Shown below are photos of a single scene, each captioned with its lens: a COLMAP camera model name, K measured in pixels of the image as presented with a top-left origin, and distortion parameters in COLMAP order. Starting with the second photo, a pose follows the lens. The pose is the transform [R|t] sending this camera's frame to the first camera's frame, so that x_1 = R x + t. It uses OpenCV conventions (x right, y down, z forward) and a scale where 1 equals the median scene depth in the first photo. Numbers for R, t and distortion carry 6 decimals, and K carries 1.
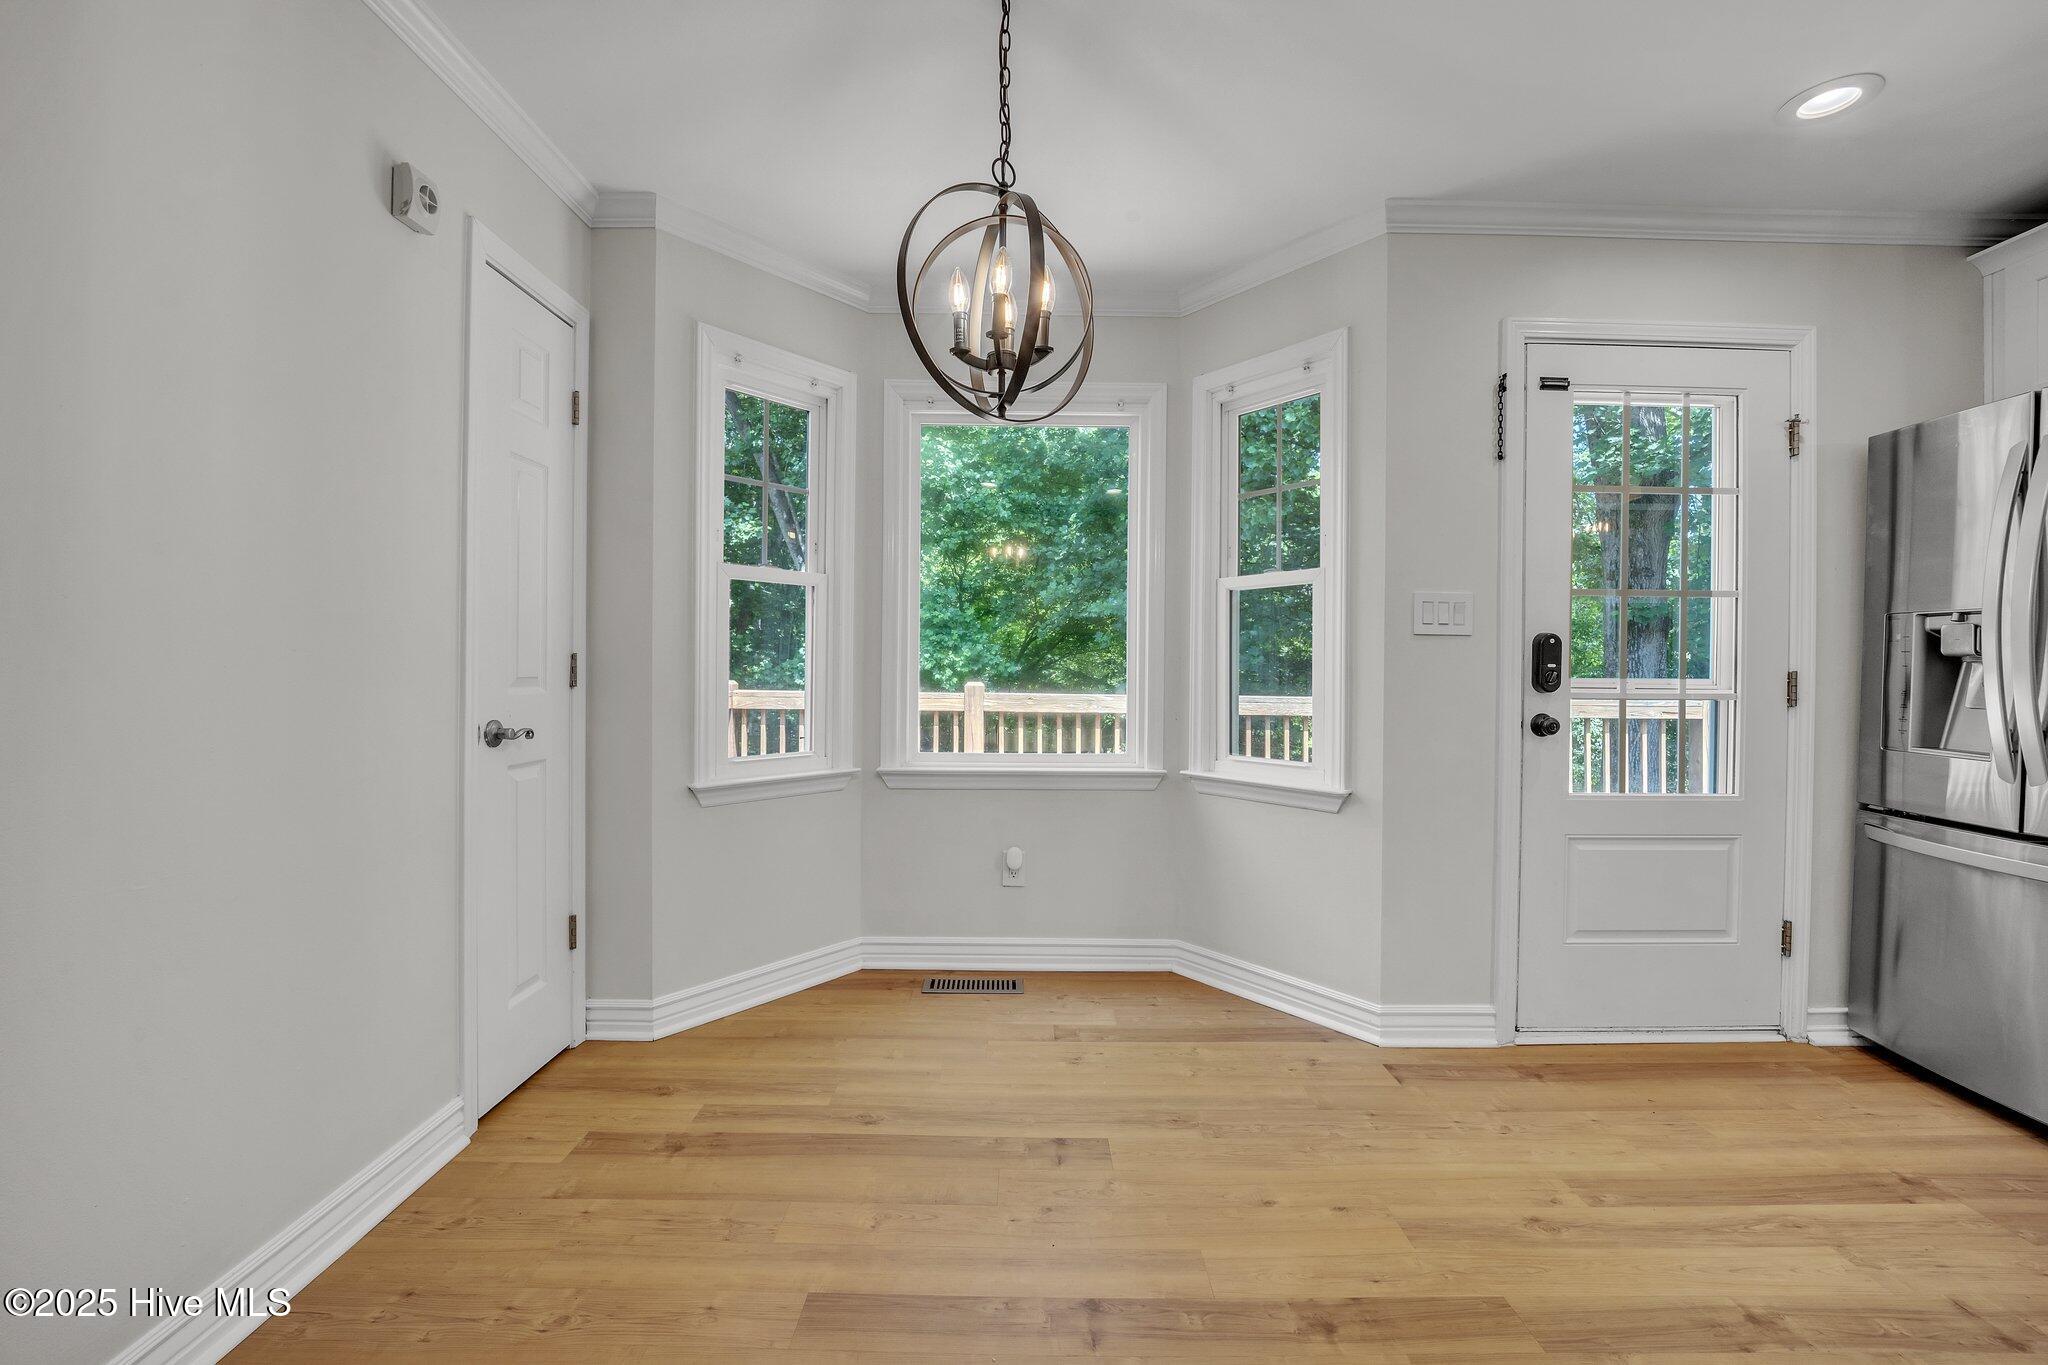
lens RADIAL K [[846.2, 0, 1027.9], [0, 846.2, 669.5], [0, 0, 1]] dist [-0.019428, 0.000088]
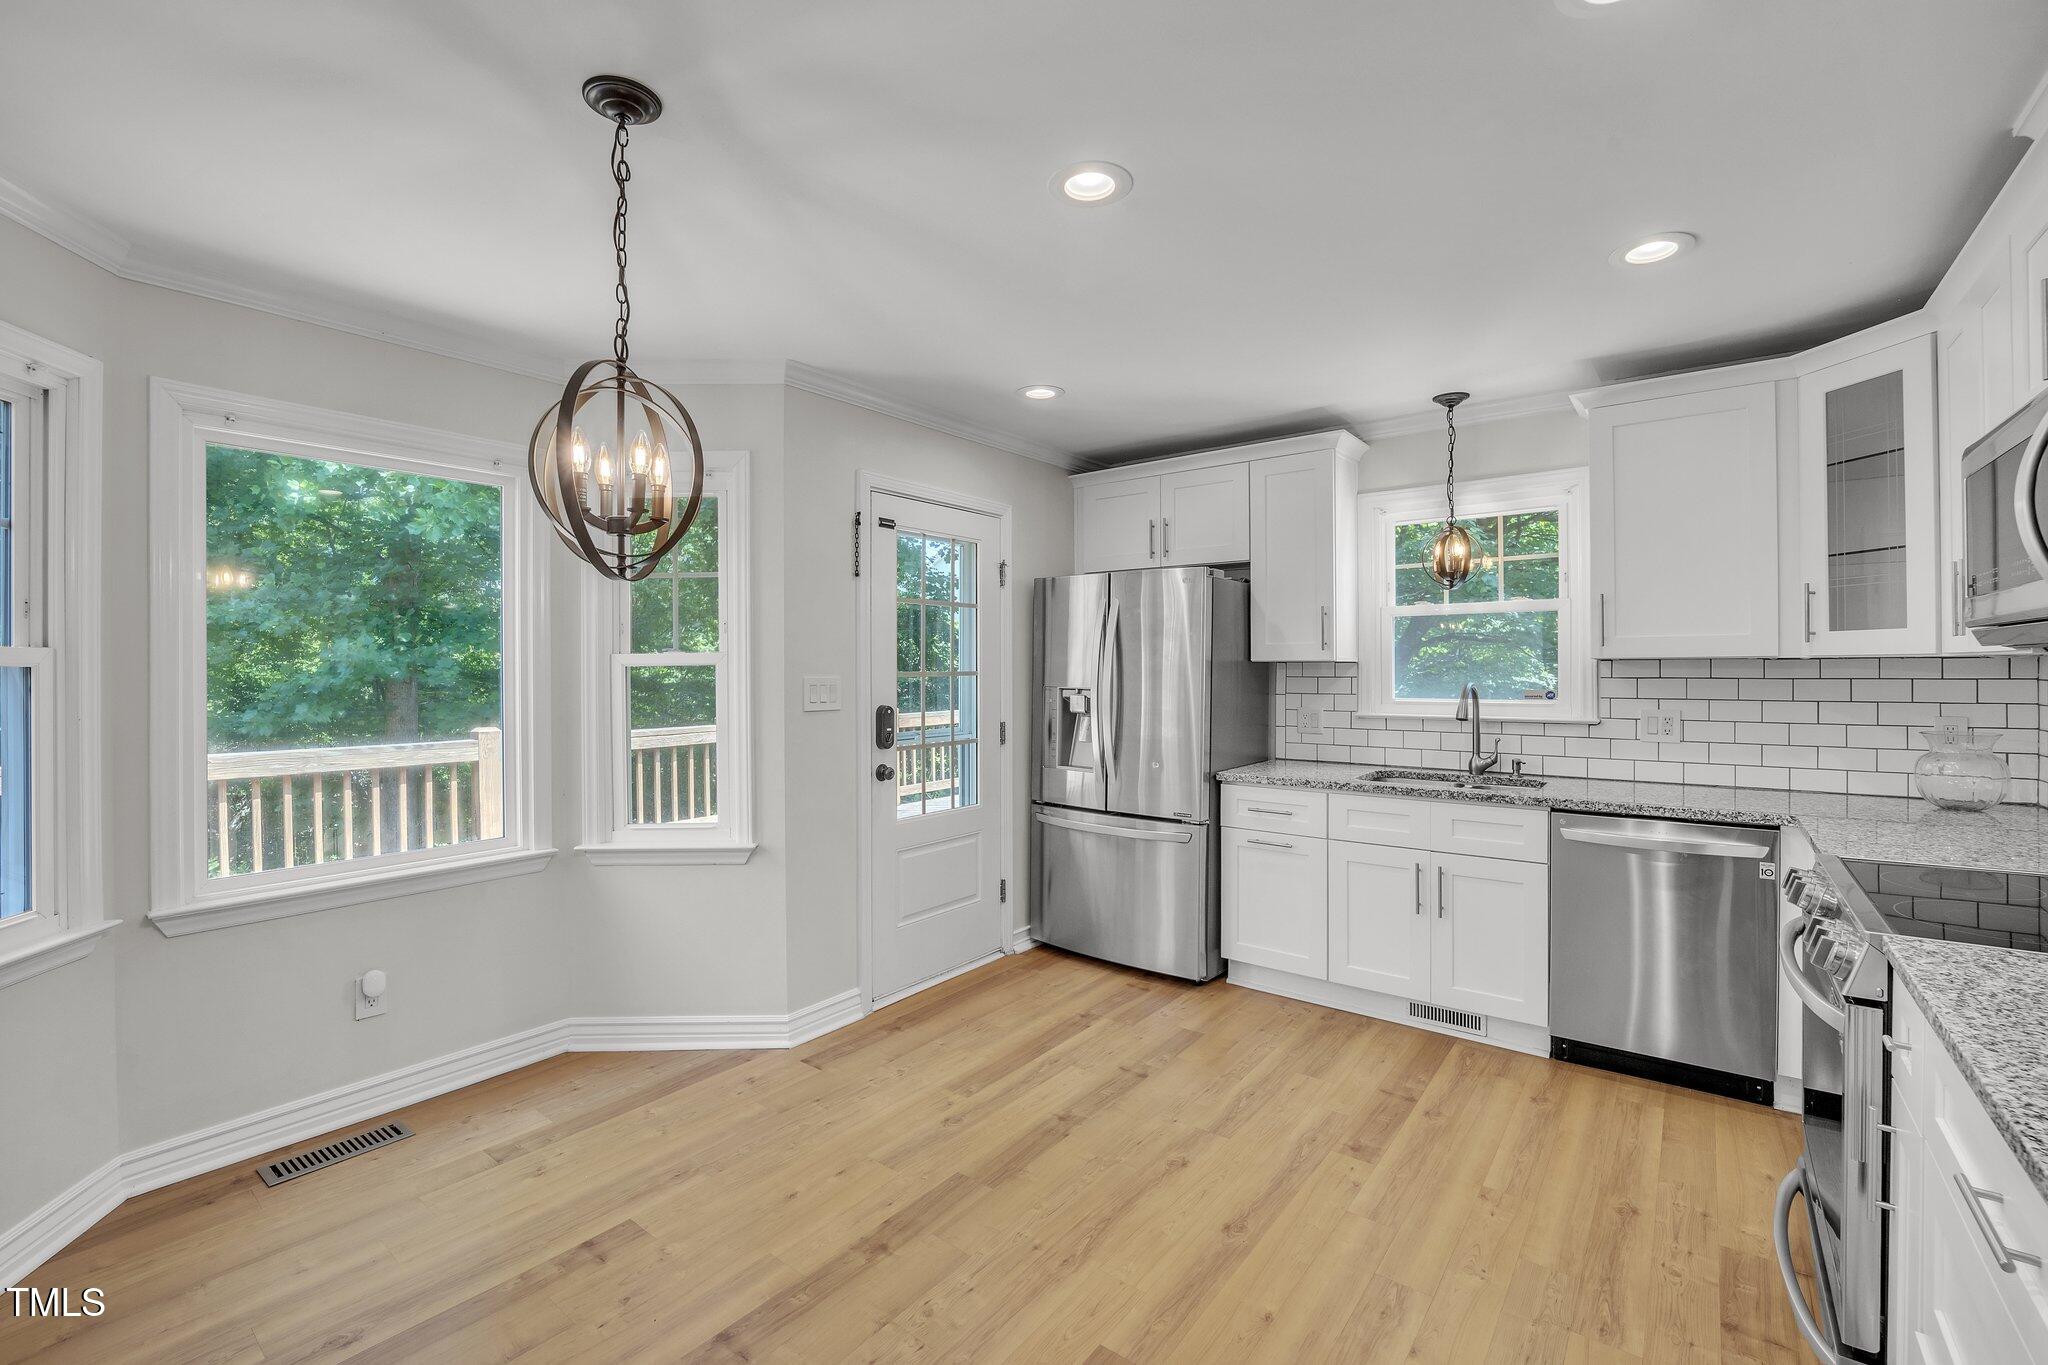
lens RADIAL K [[865.2, 0, 1026.0], [0, 865.2, 671.8], [0, 0, 1]] dist [-0.018421, 0.000128]
pose [[0.616391, -0.016319, 0.787271, -0.352577], [0.012518, 0.999862, 0.010925, -0.112101], [-0.787341, 0.003121, 0.616510, -0.049976]]
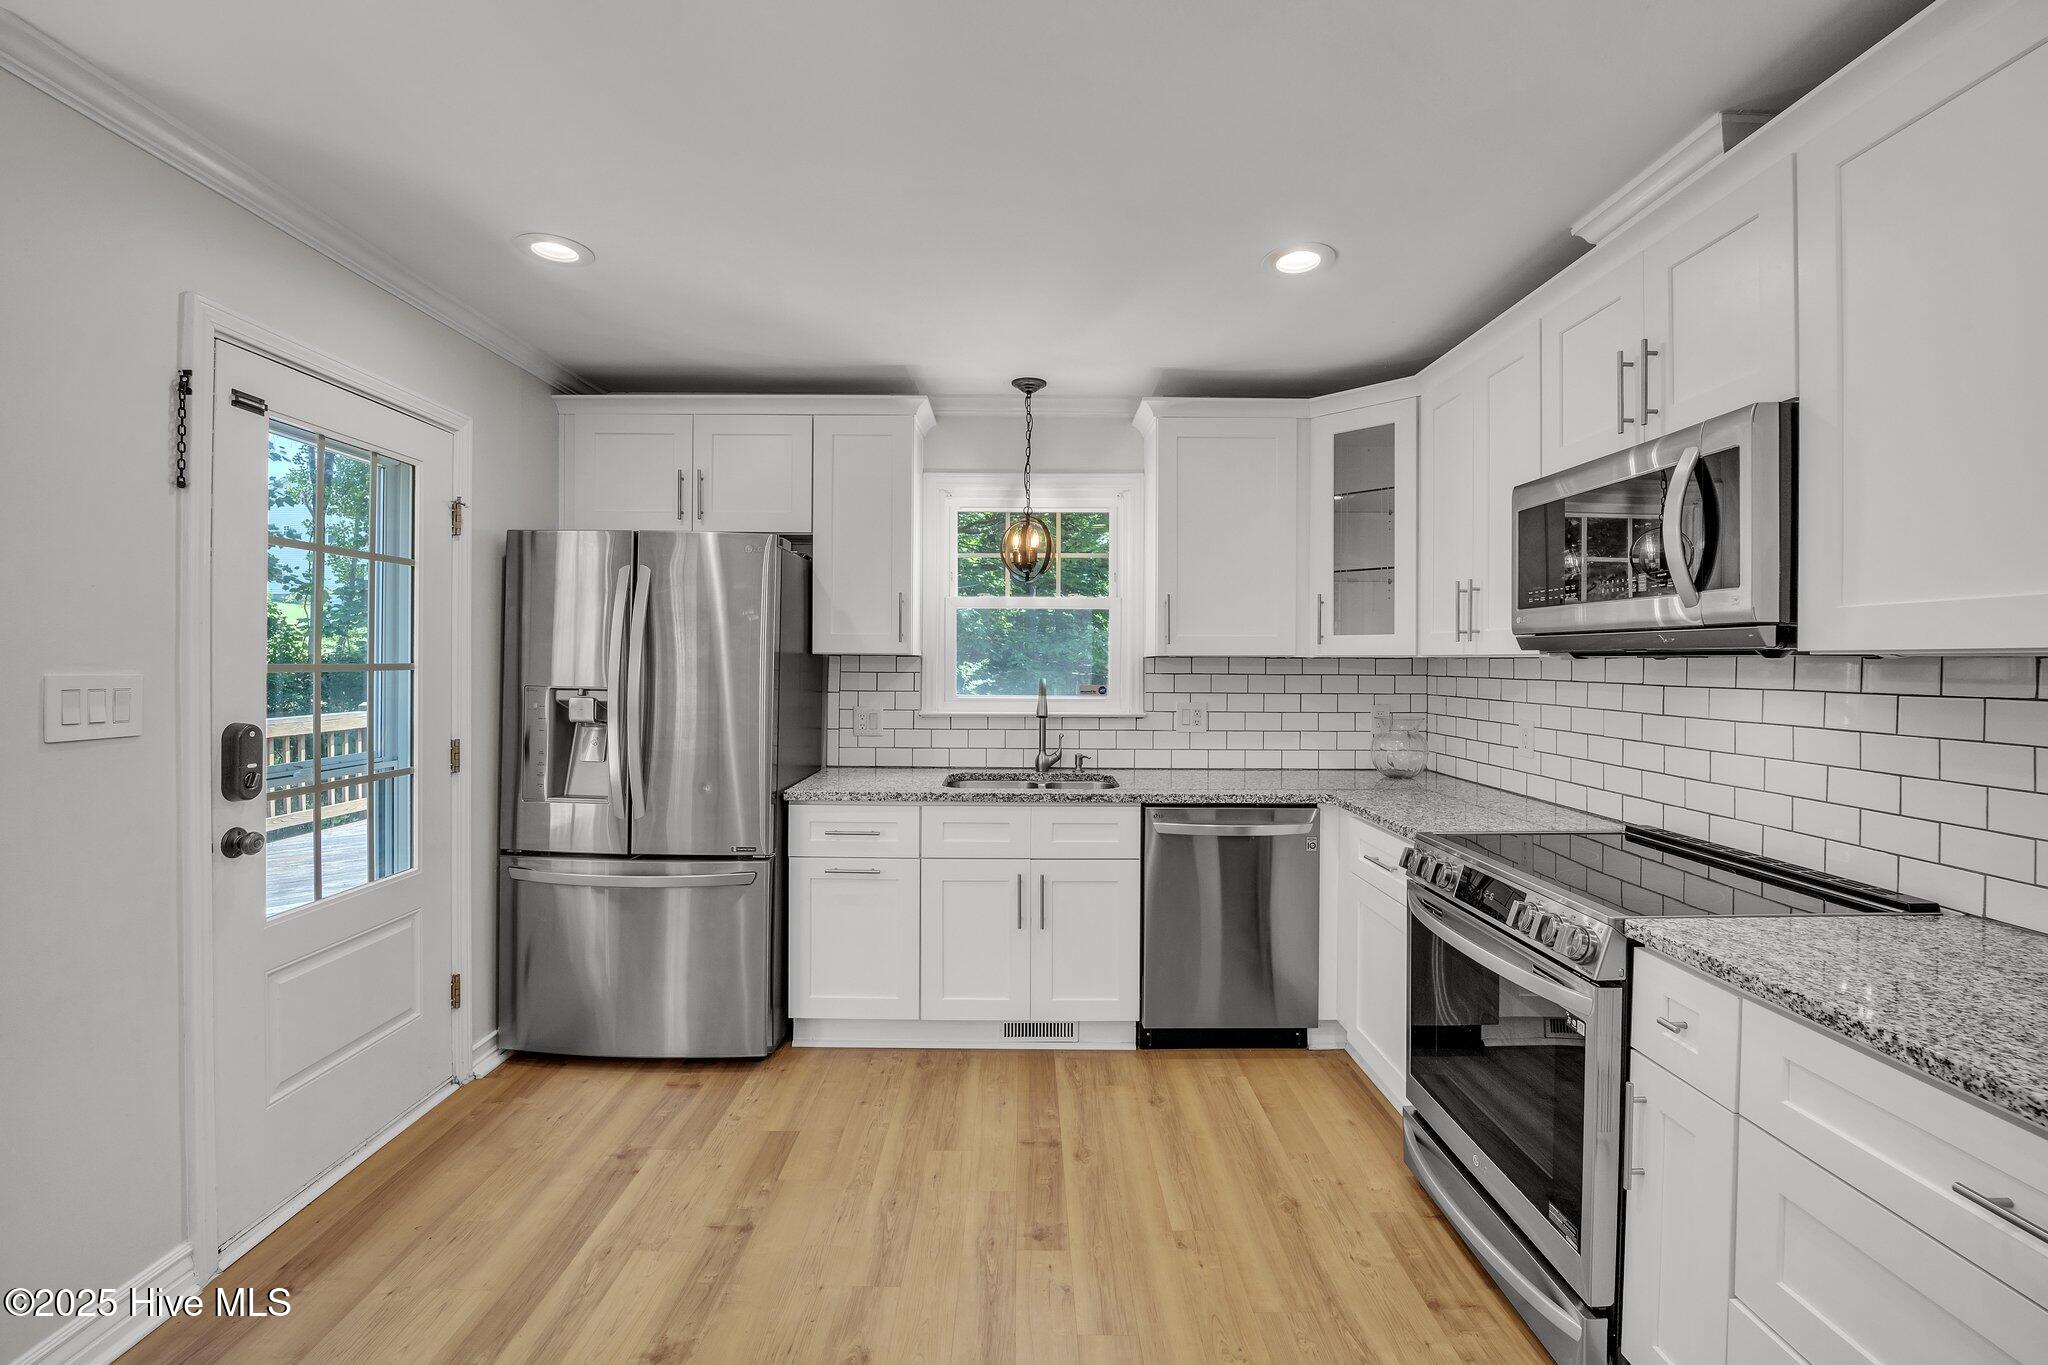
lens RADIAL K [[851.7, 0, 1021.5], [0, 851.7, 665.6], [0, 0, 1]] dist [-0.017932, -0.000409]
pose [[-0.000245, -0.016161, 0.999869, -0.155648], [-0.002781, 0.999866, 0.016161, -0.112651], [-0.999996, -0.002777, -0.000290, 0.285017]]
